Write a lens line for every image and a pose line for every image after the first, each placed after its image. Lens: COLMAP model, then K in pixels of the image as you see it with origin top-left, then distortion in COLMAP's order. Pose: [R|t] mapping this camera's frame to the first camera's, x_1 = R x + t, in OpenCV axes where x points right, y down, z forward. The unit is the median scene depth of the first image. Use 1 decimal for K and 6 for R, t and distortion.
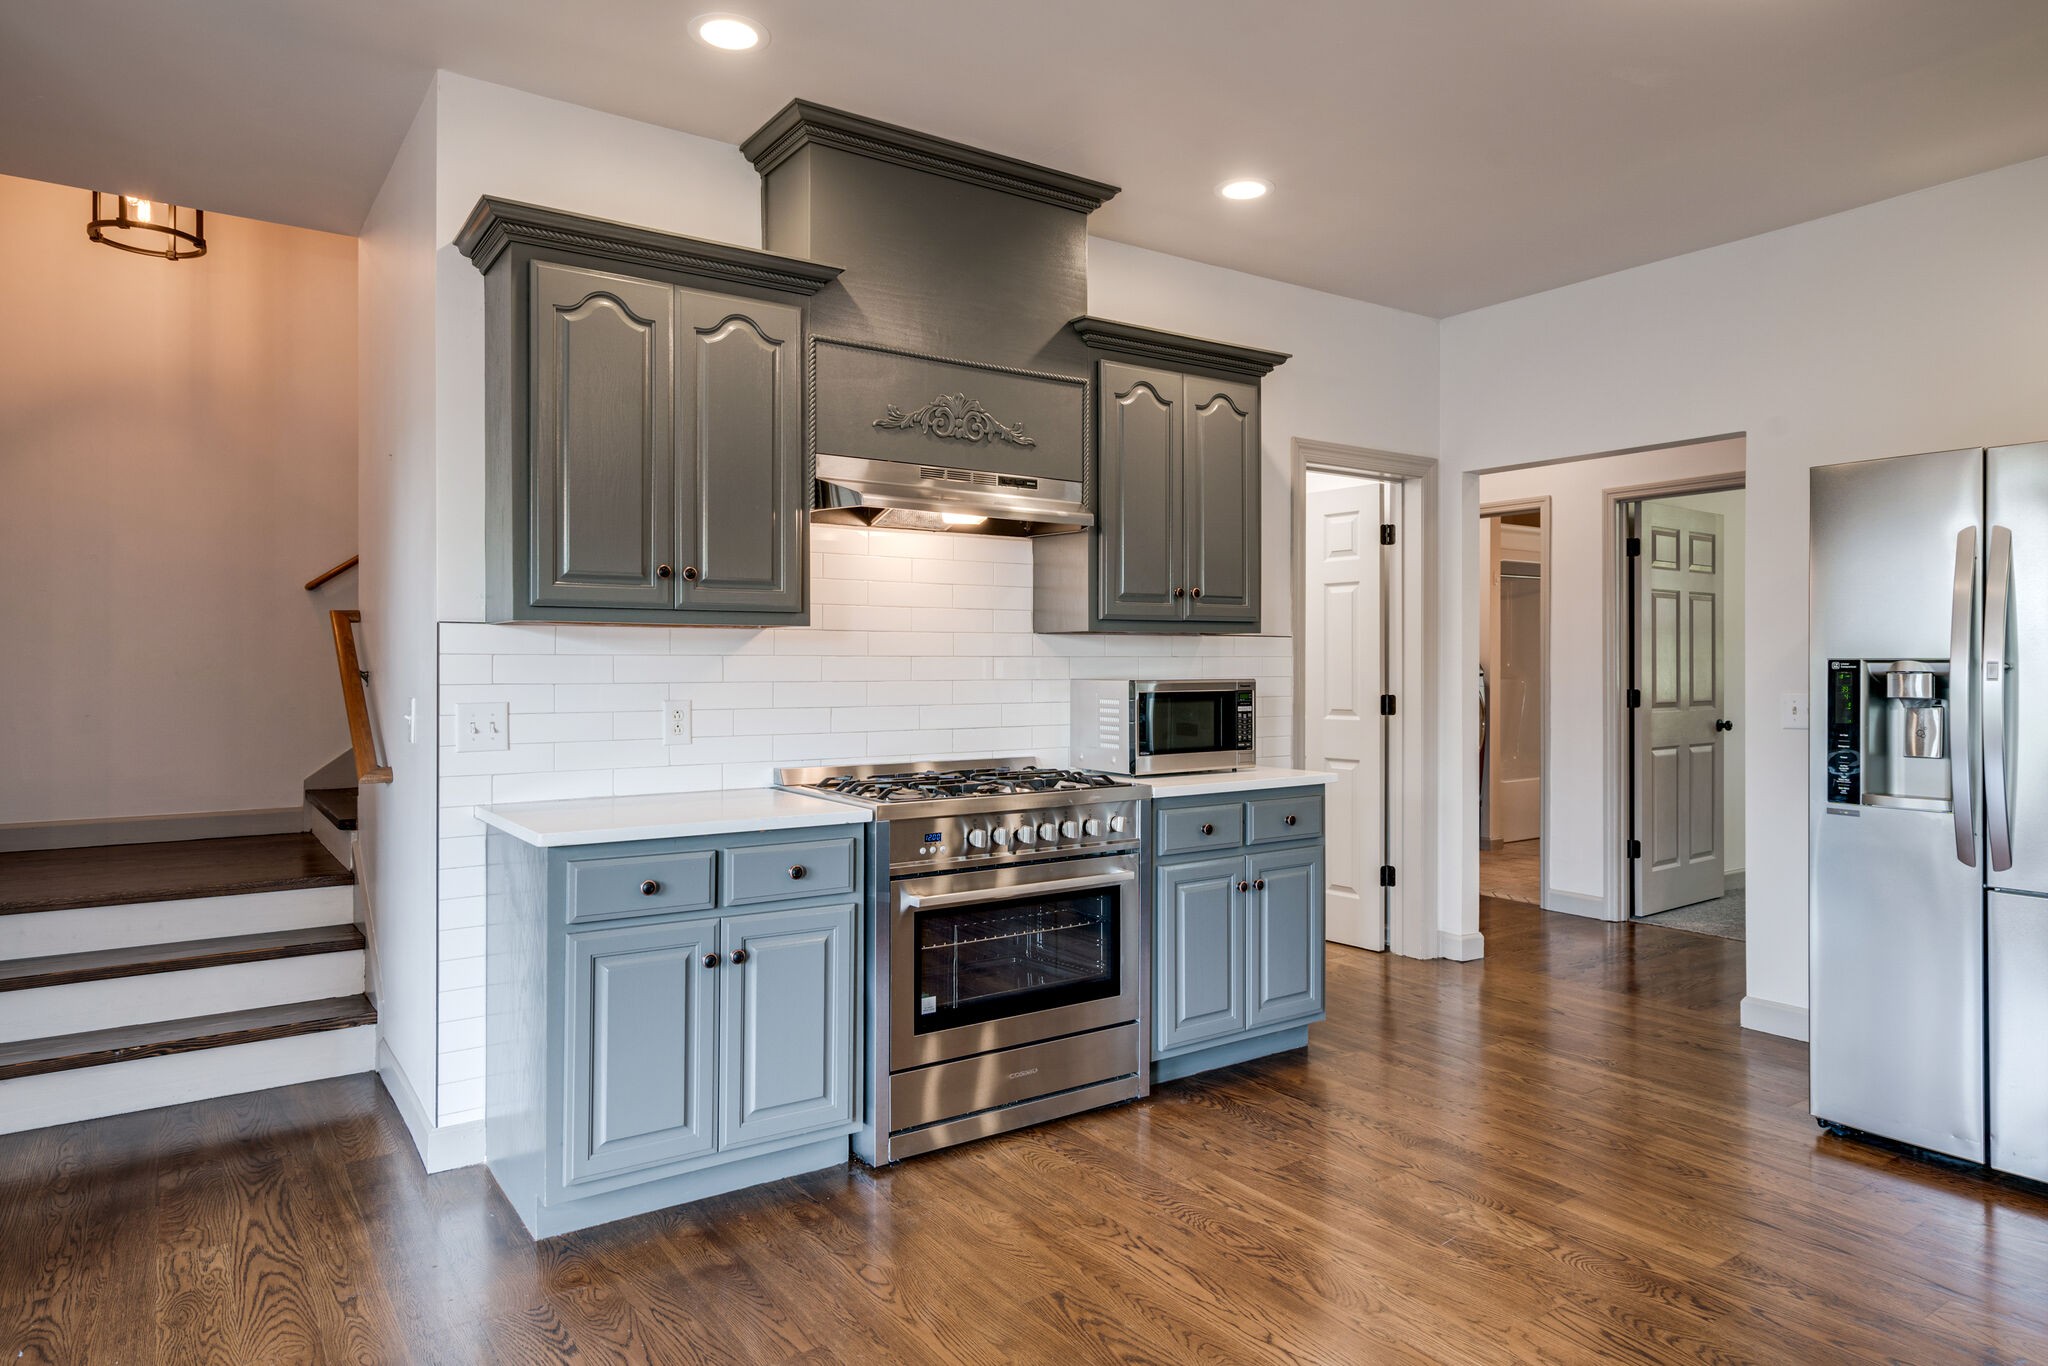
lens RADIAL K [[1223.3, 0, 1011.3], [0, 1223.3, 659.4], [0, 0, 1]] dist [0.002294, -0.000822]
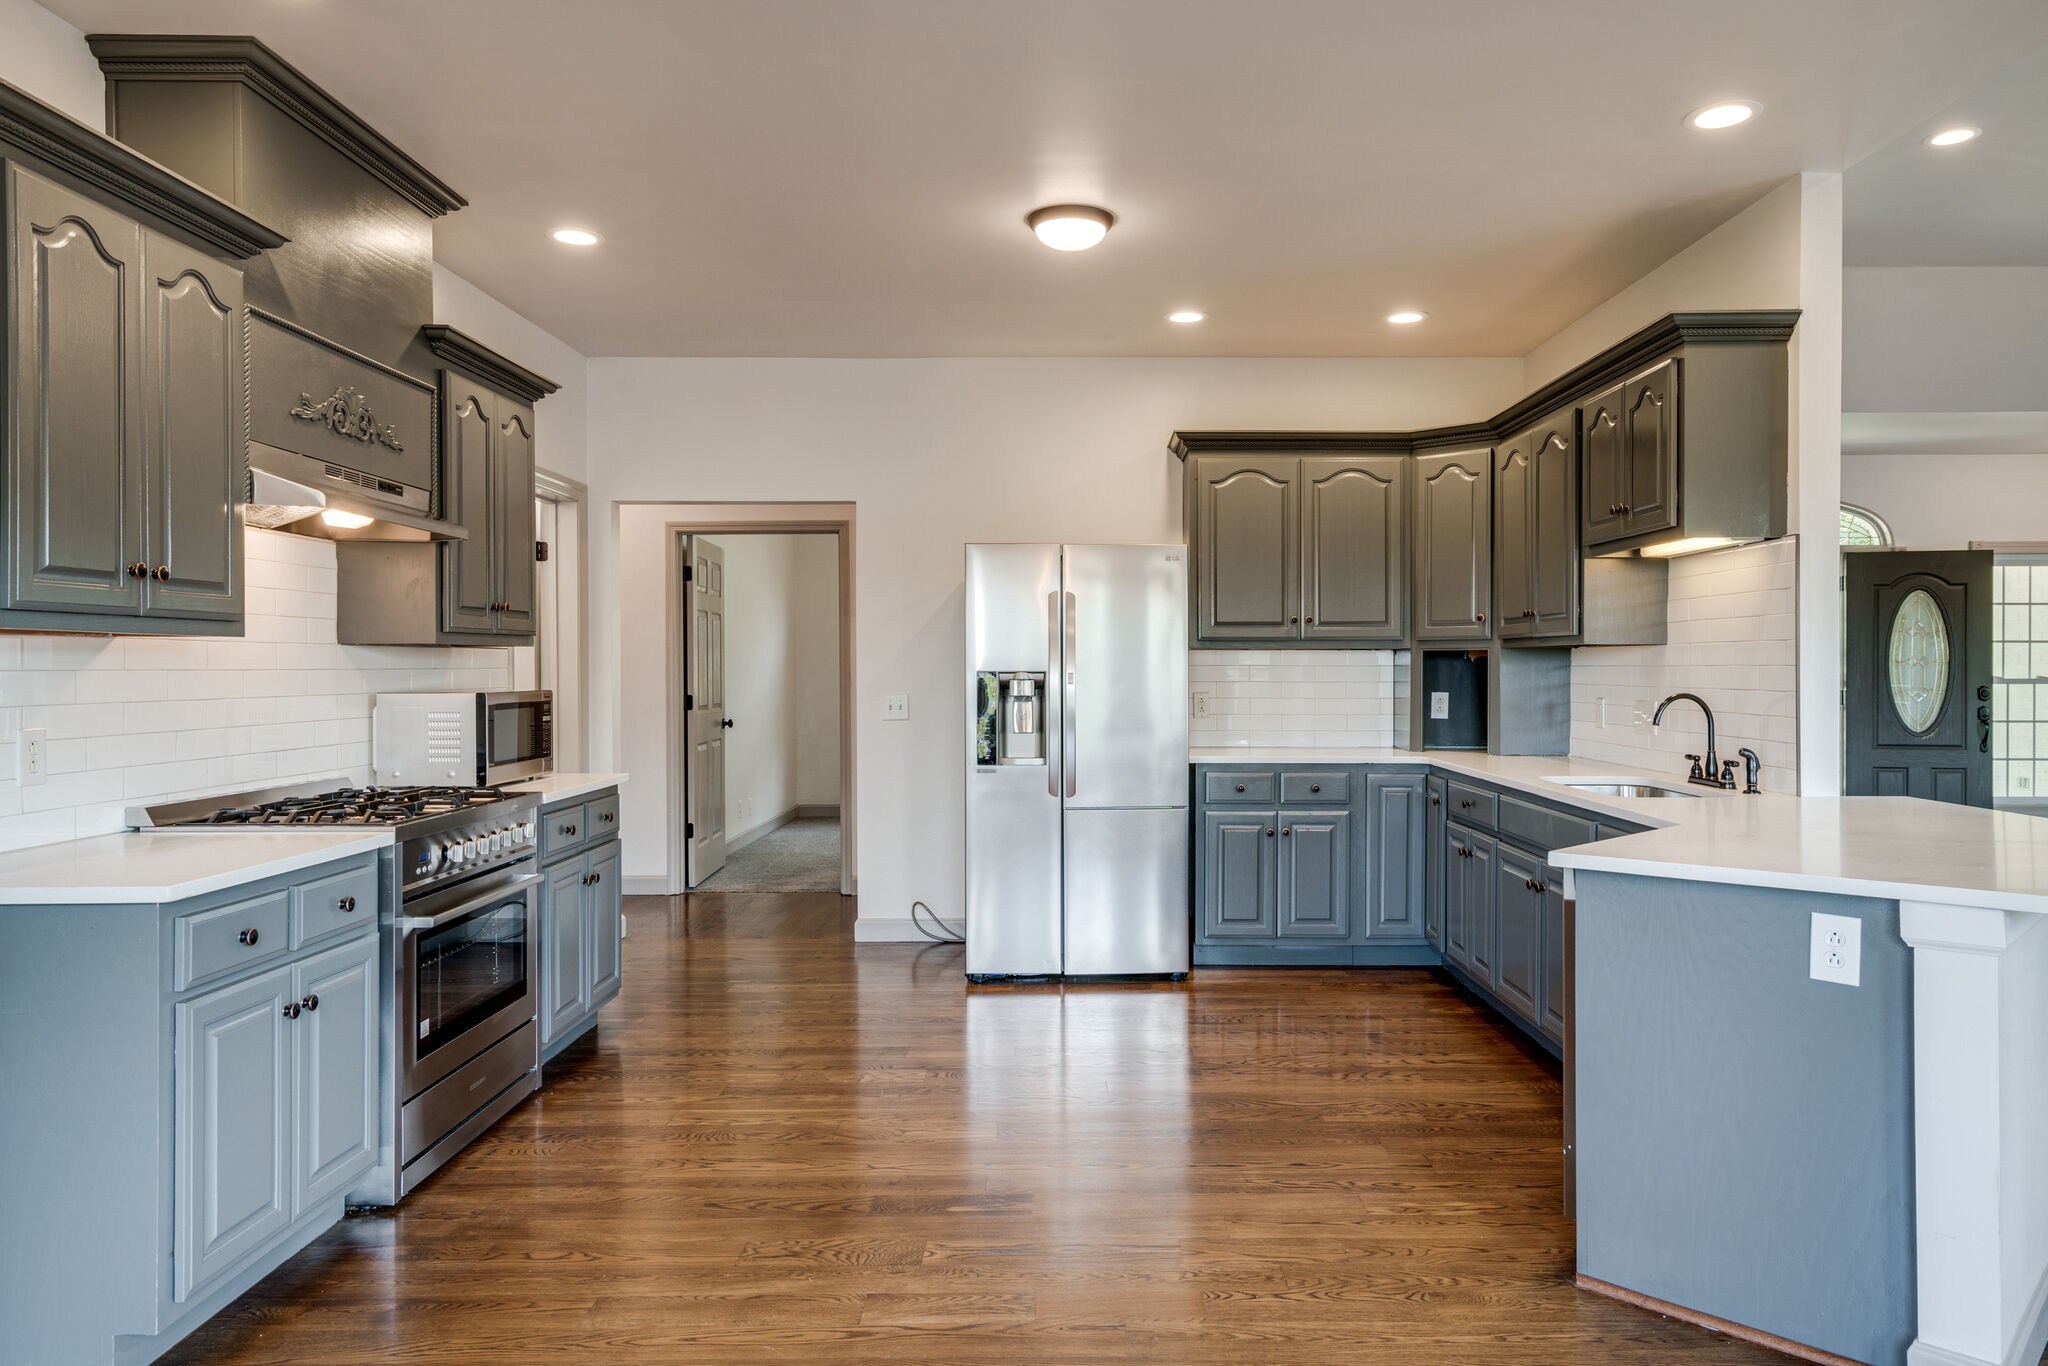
lens RADIAL K [[1320.7, 0, 1033.4], [0, 1320.7, 670.2], [0, 0, 1]] dist [0.004743, 0.001242]
pose [[0.581120, -0.002918, 0.813813, -0.521984], [-0.000213, 0.999993, 0.003738, -0.006210], [-0.813818, -0.002346, 0.581115, -0.007189]]
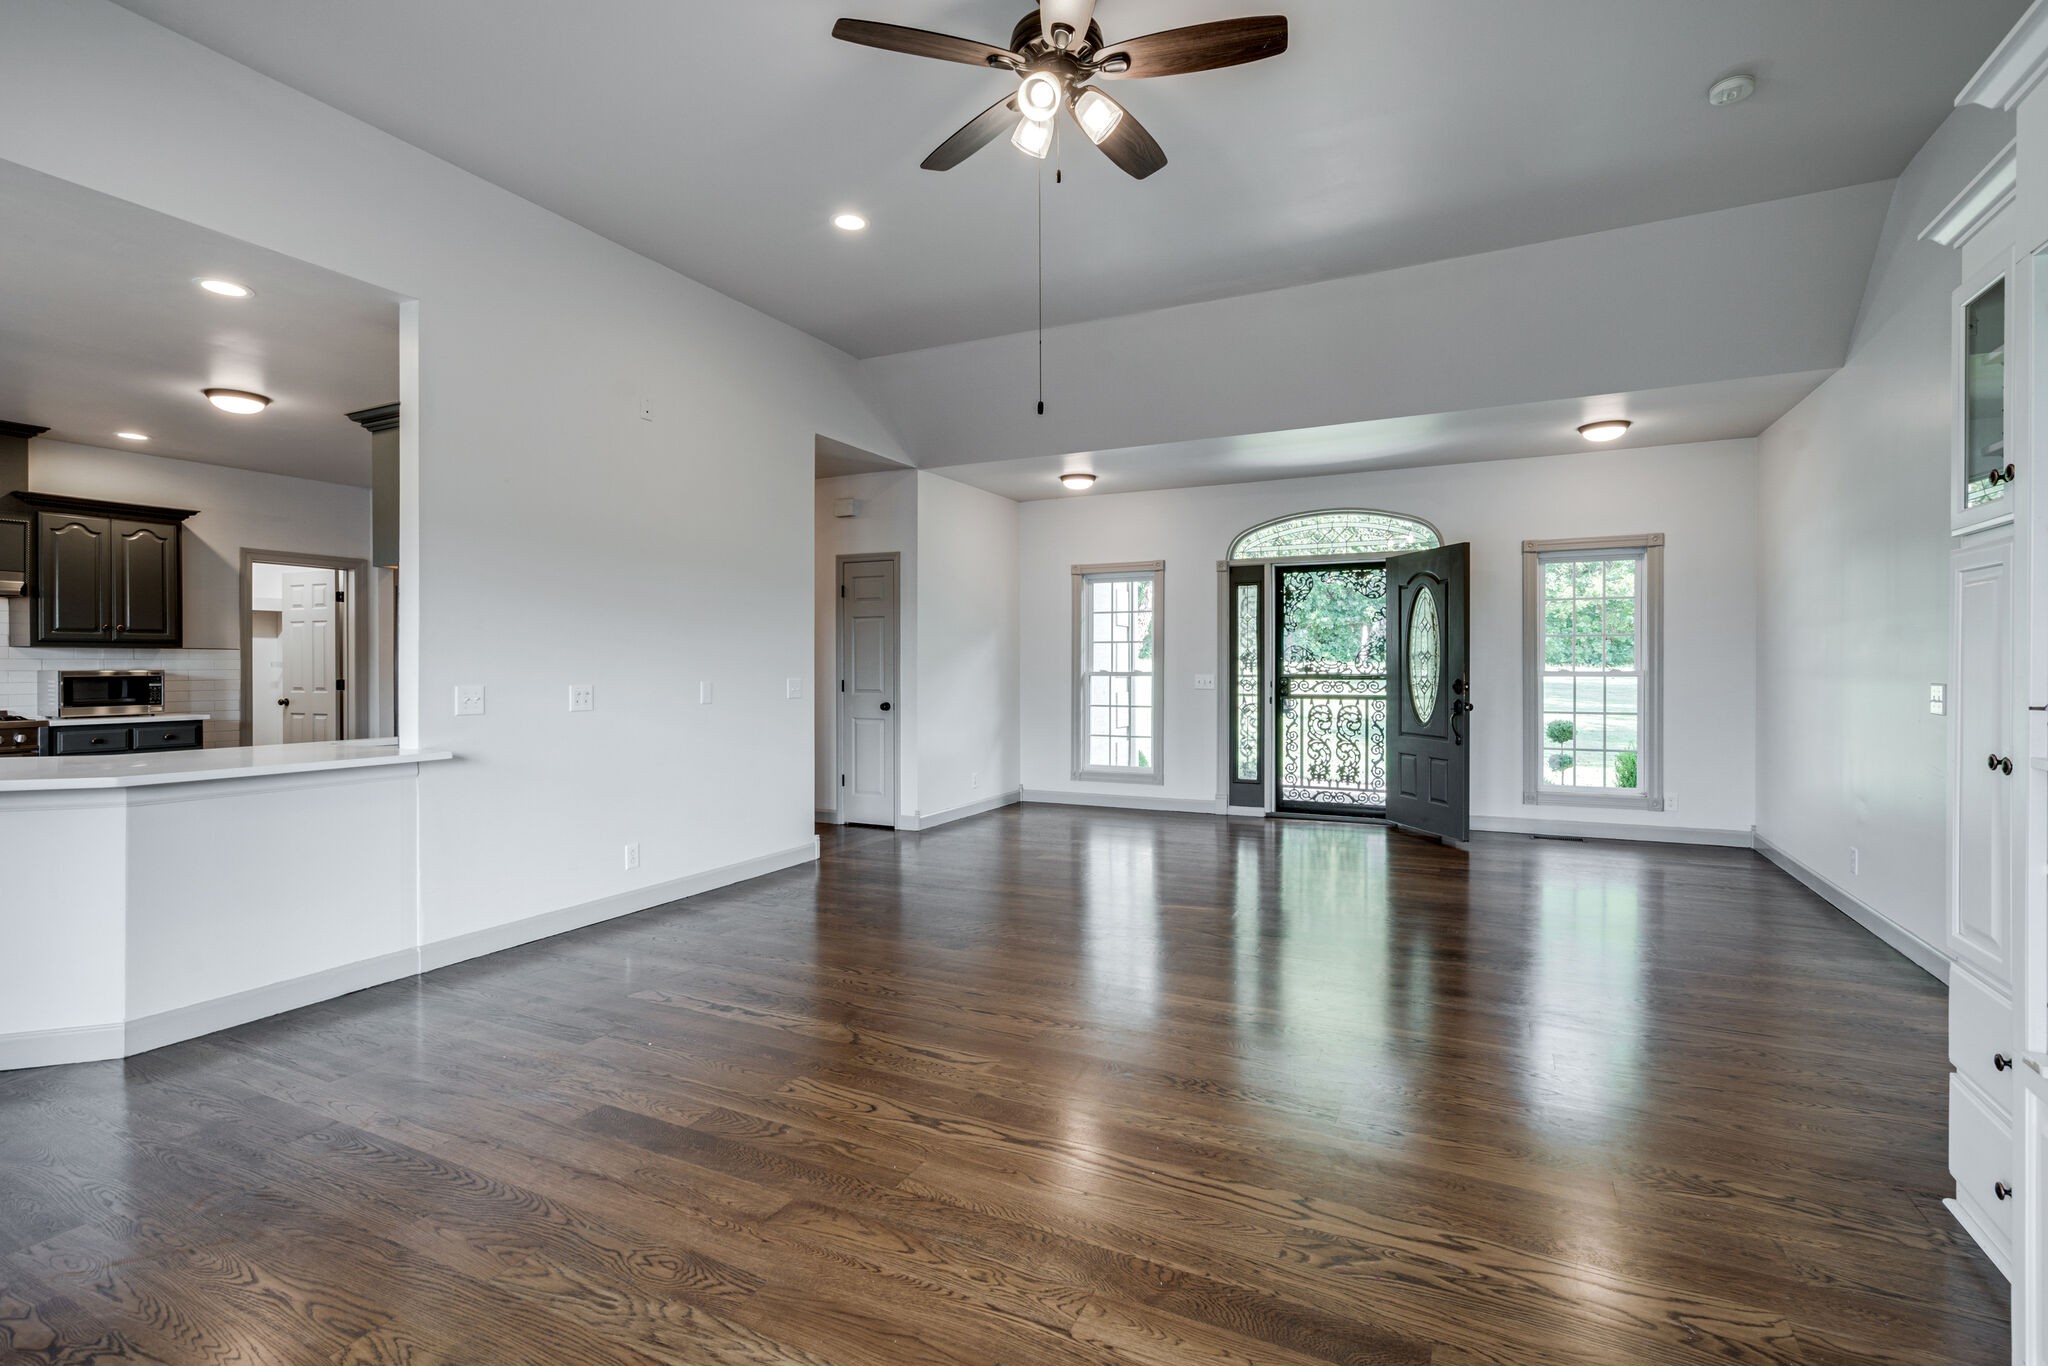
lens RADIAL K [[944.6, 0, 1027.3], [0, 944.6, 667.4], [0, 0, 1]] dist [0.001768, 0.000368]
pose [[0.871368, -0.001490, 0.490628, 0.728416], [-0.000227, 0.999994, 0.003442, 0.005952], [-0.490630, -0.003110, 0.871362, -1.160409]]
